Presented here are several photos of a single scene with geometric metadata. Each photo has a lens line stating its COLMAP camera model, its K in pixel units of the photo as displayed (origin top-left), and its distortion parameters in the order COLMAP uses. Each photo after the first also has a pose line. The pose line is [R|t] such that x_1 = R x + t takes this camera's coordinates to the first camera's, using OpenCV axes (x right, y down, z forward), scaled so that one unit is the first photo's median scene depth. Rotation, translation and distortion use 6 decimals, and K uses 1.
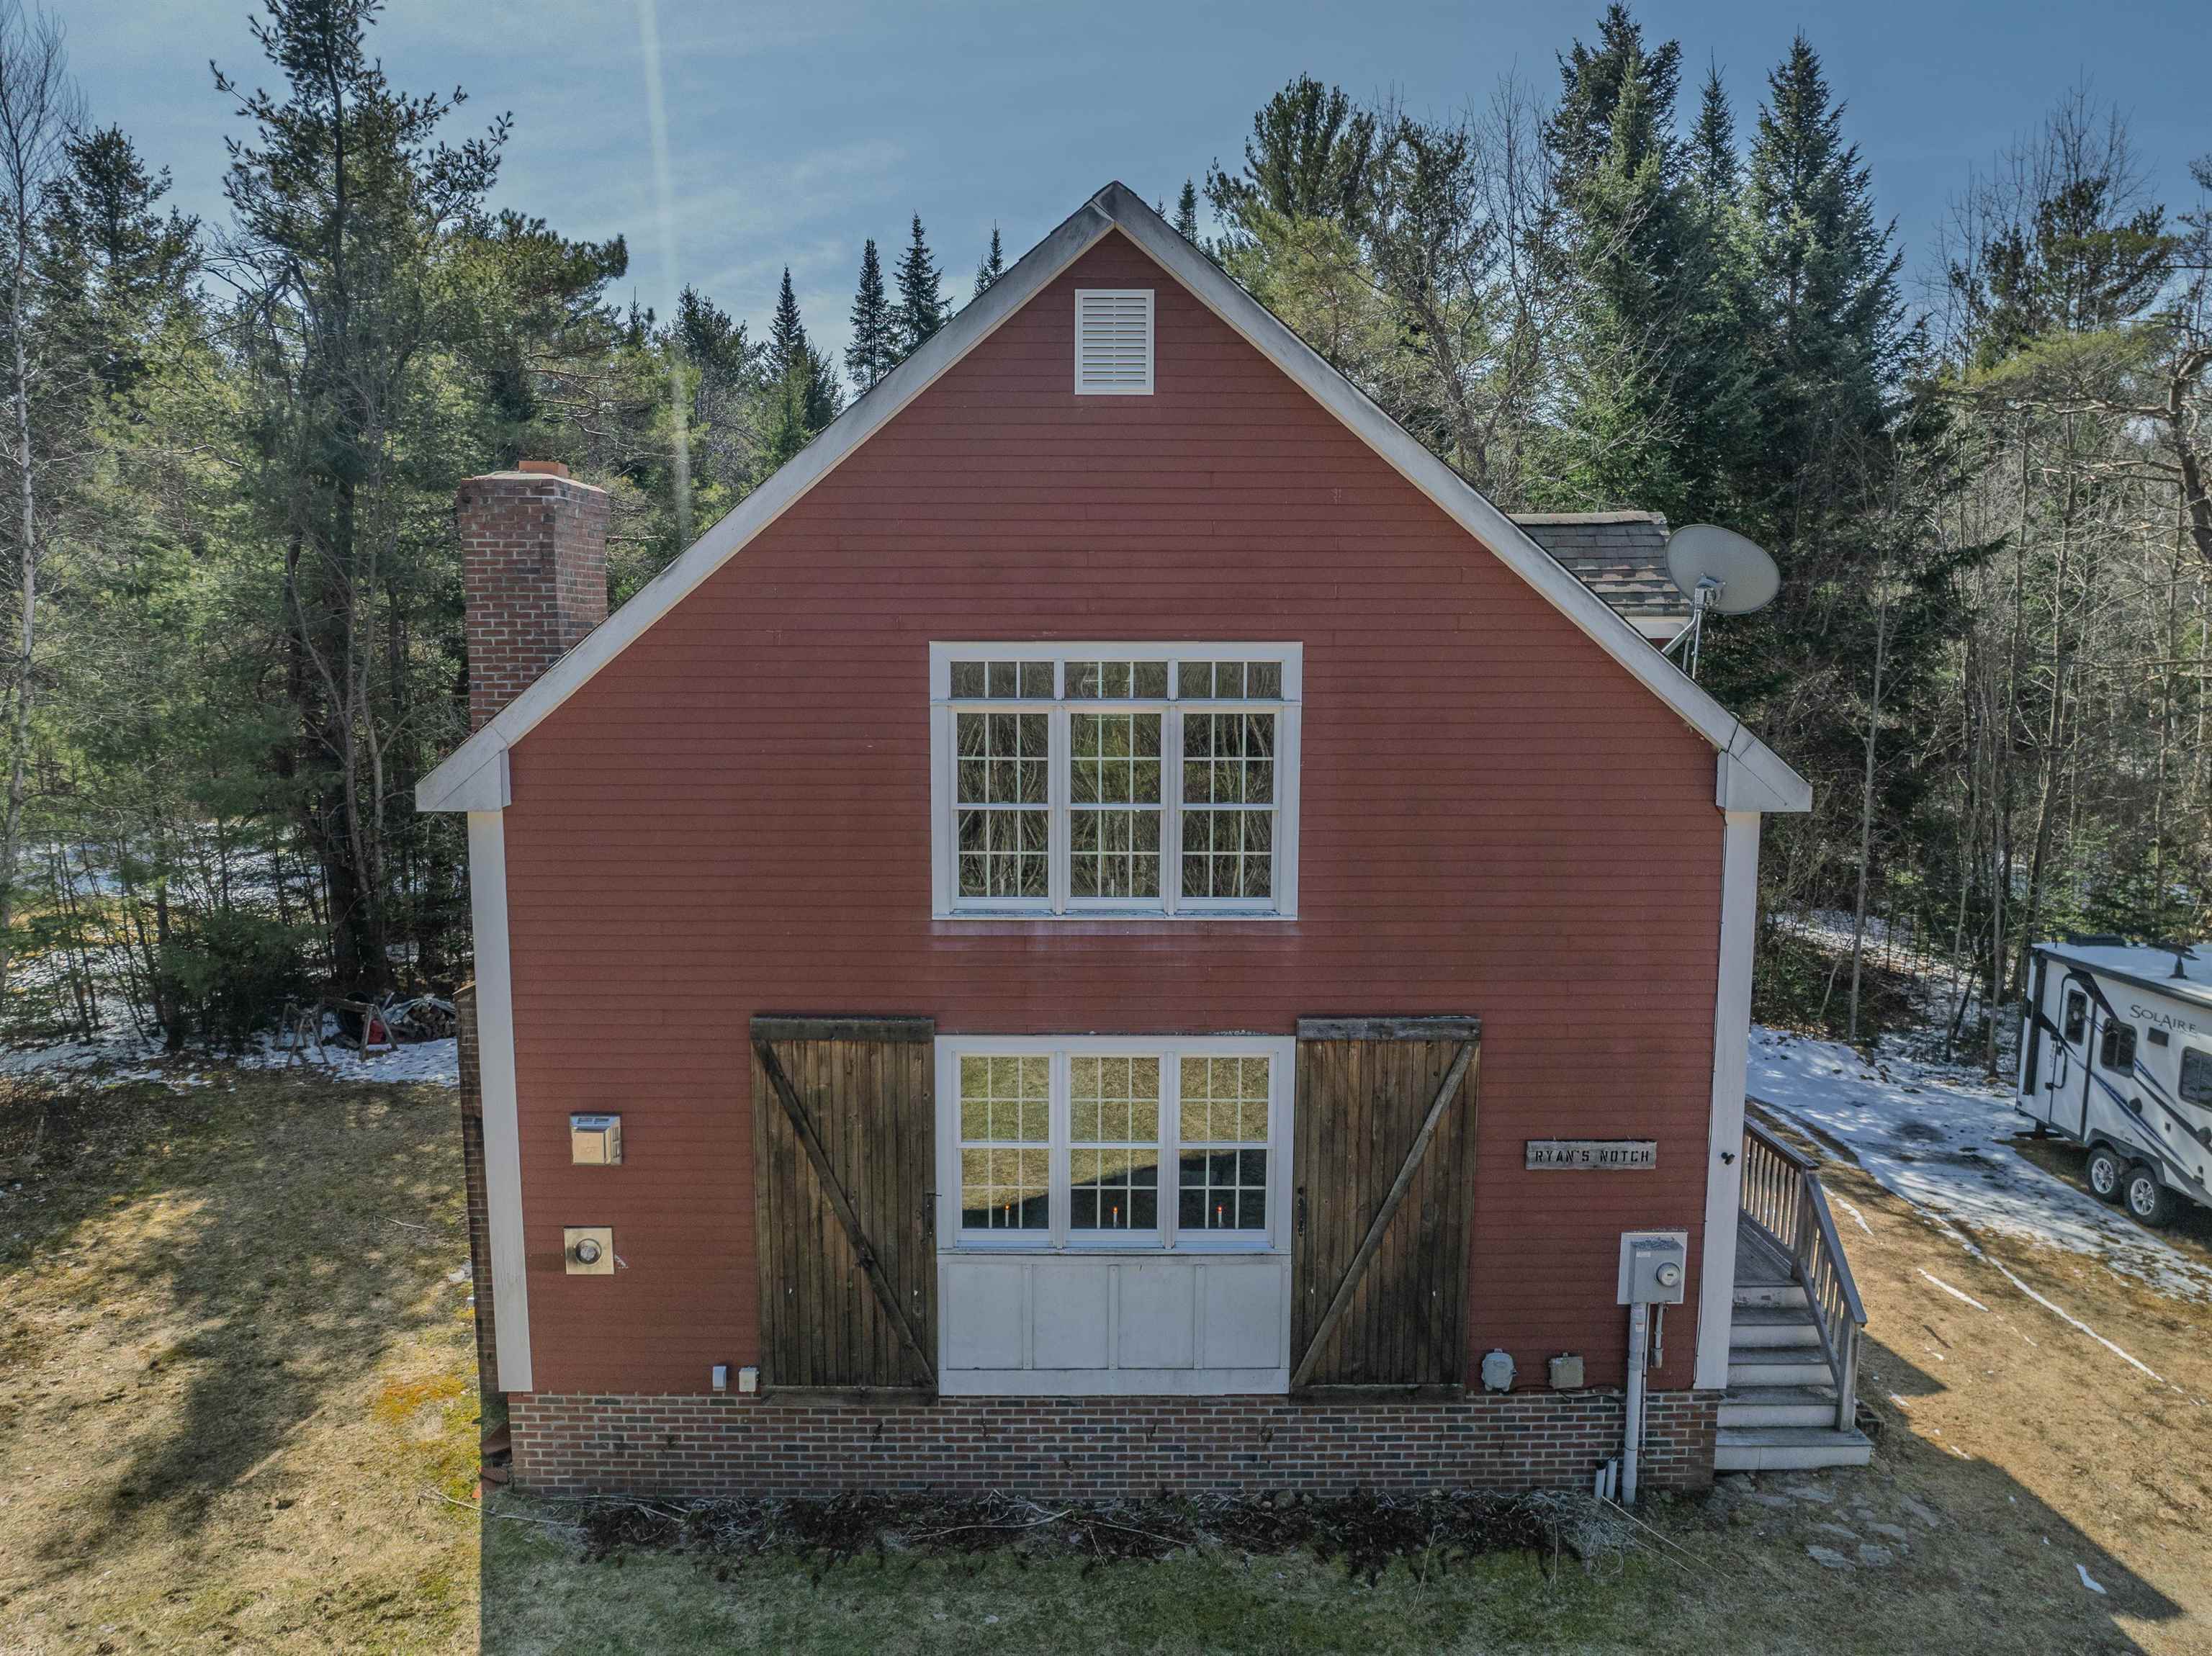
lens RADIAL K [[1548.1, 0, 1104.4], [0, 1548.1, 834.4], [0, 0, 1]] dist [-0.039146, 0.010708]
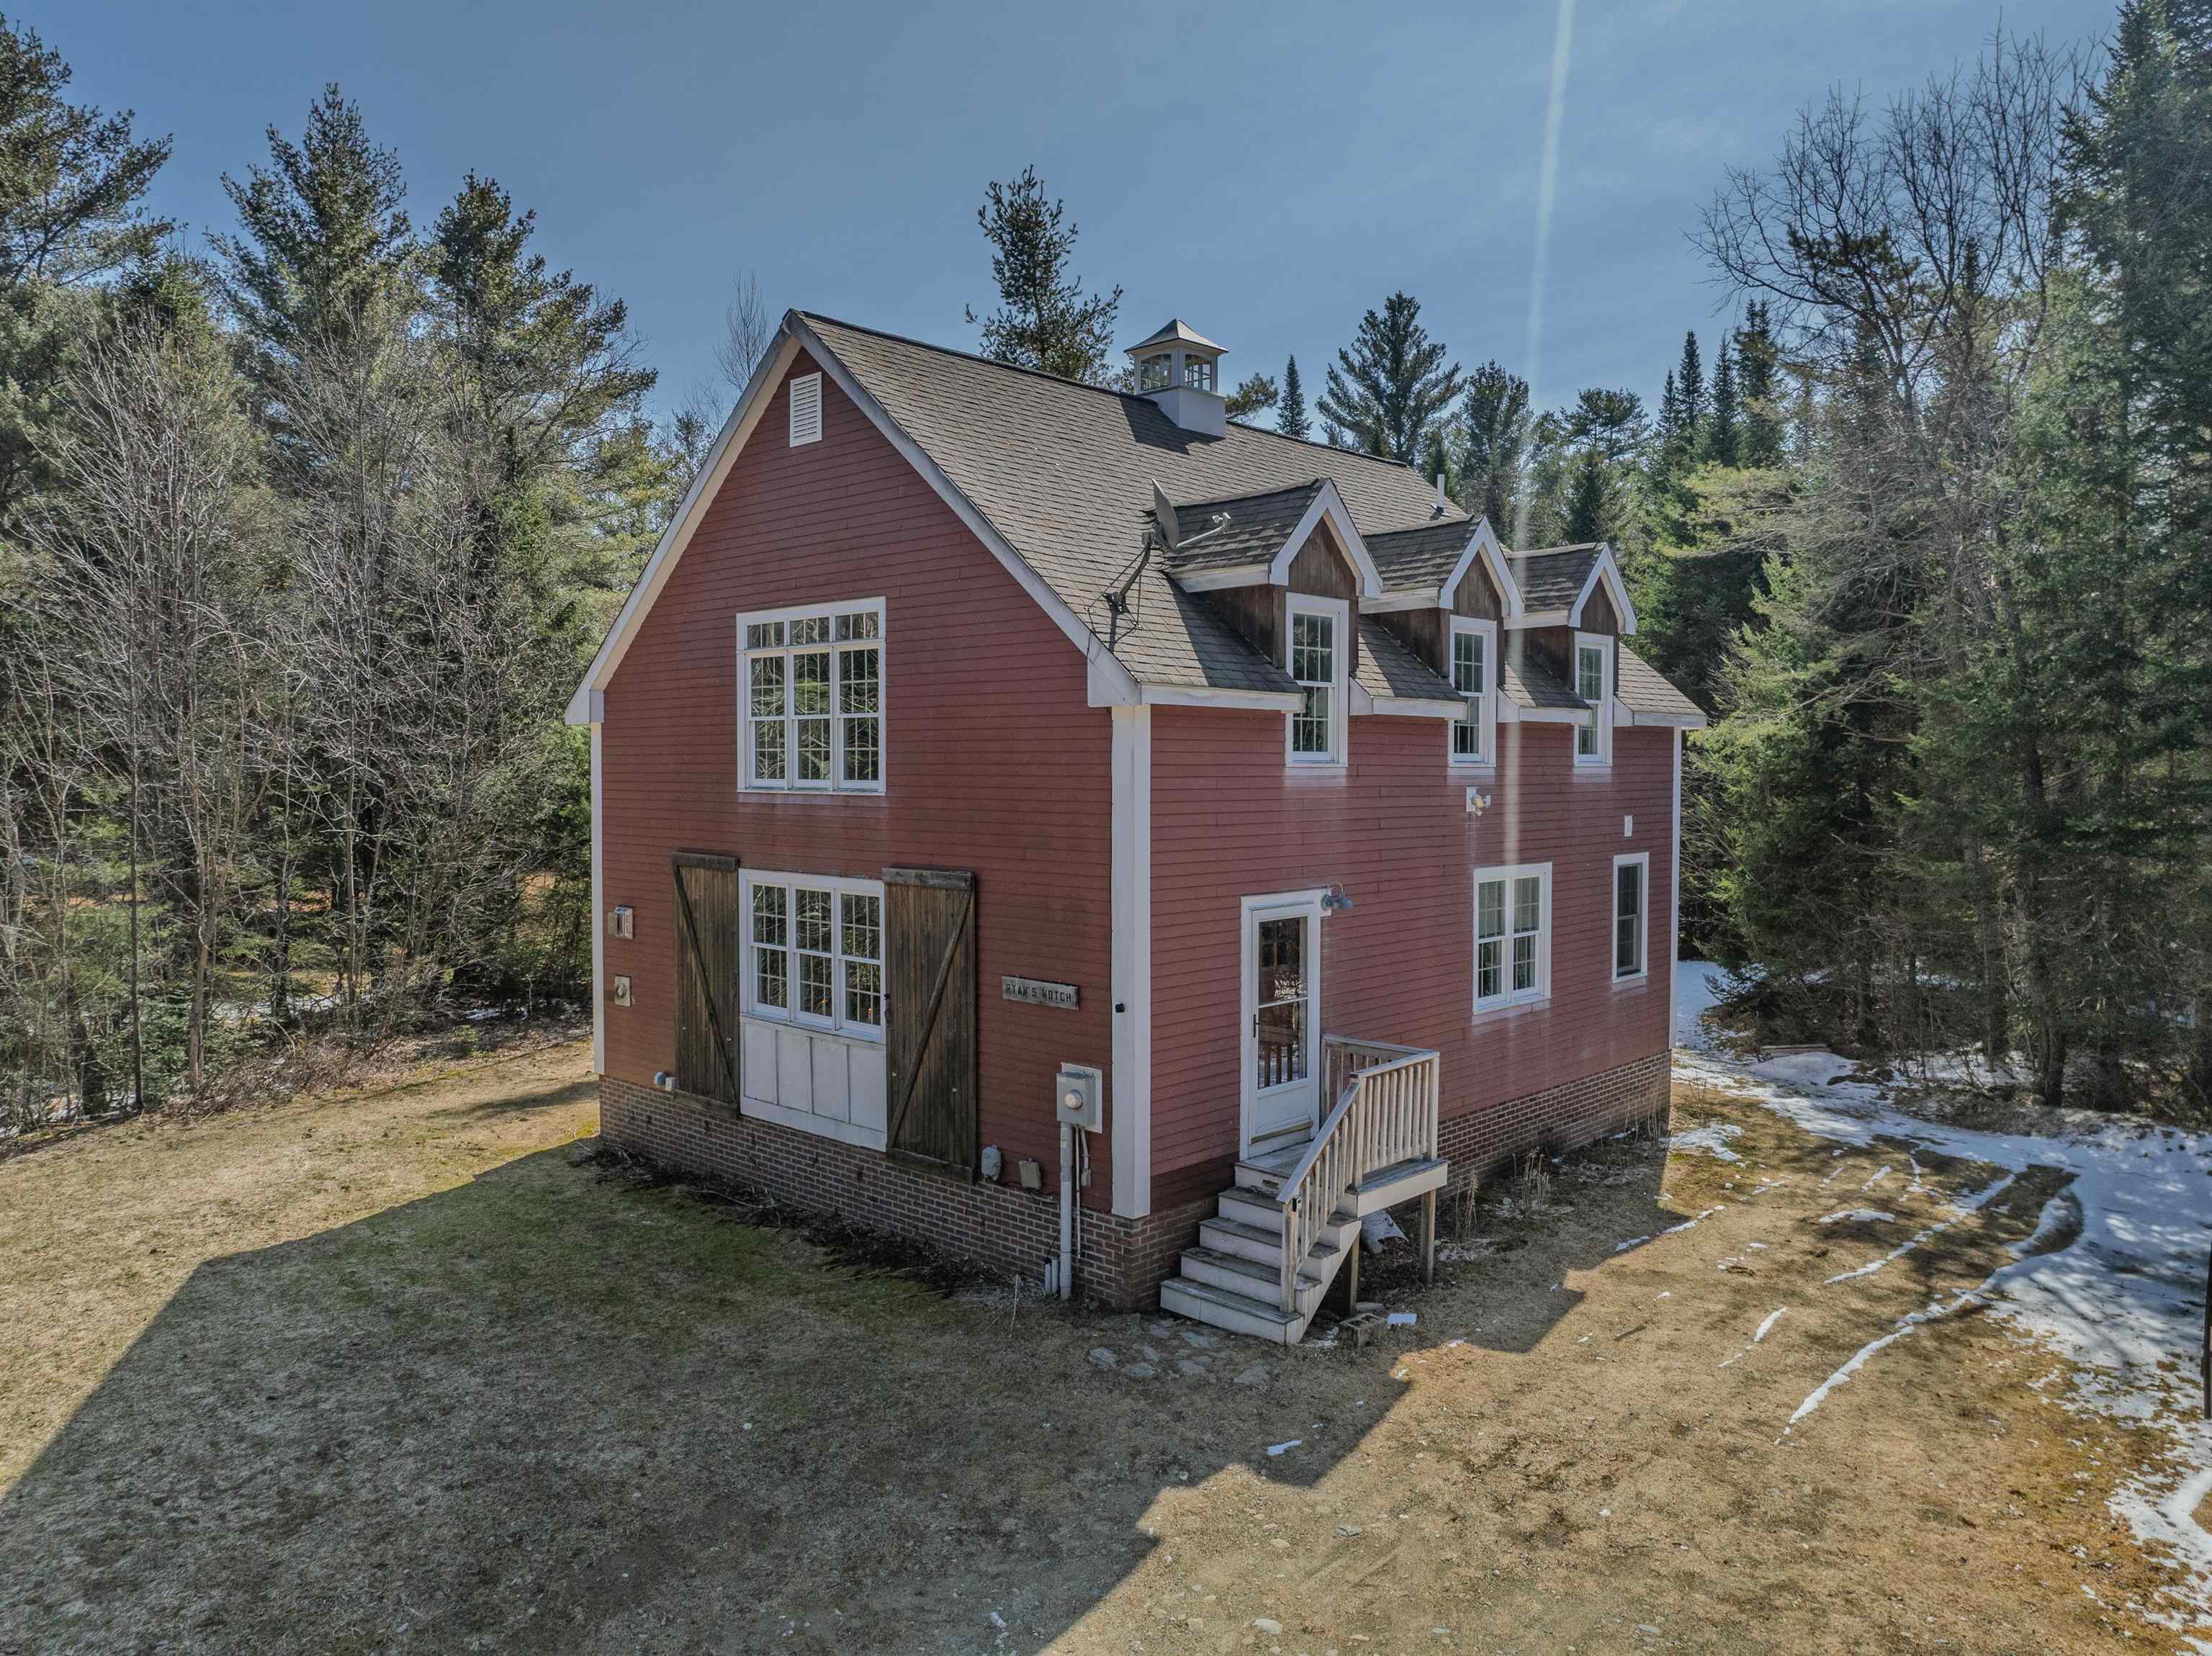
lens RADIAL K [[1548.1, 0, 1105.6], [0, 1548.1, 819.9], [0, 0, 1]] dist [-0.039146, 0.010708]
pose [[0.727340, 0.025756, -0.685794, 1.185392], [-0.090181, 0.994217, -0.058306, 0.136703], [0.680327, 0.104254, 0.725456, 0.122795]]
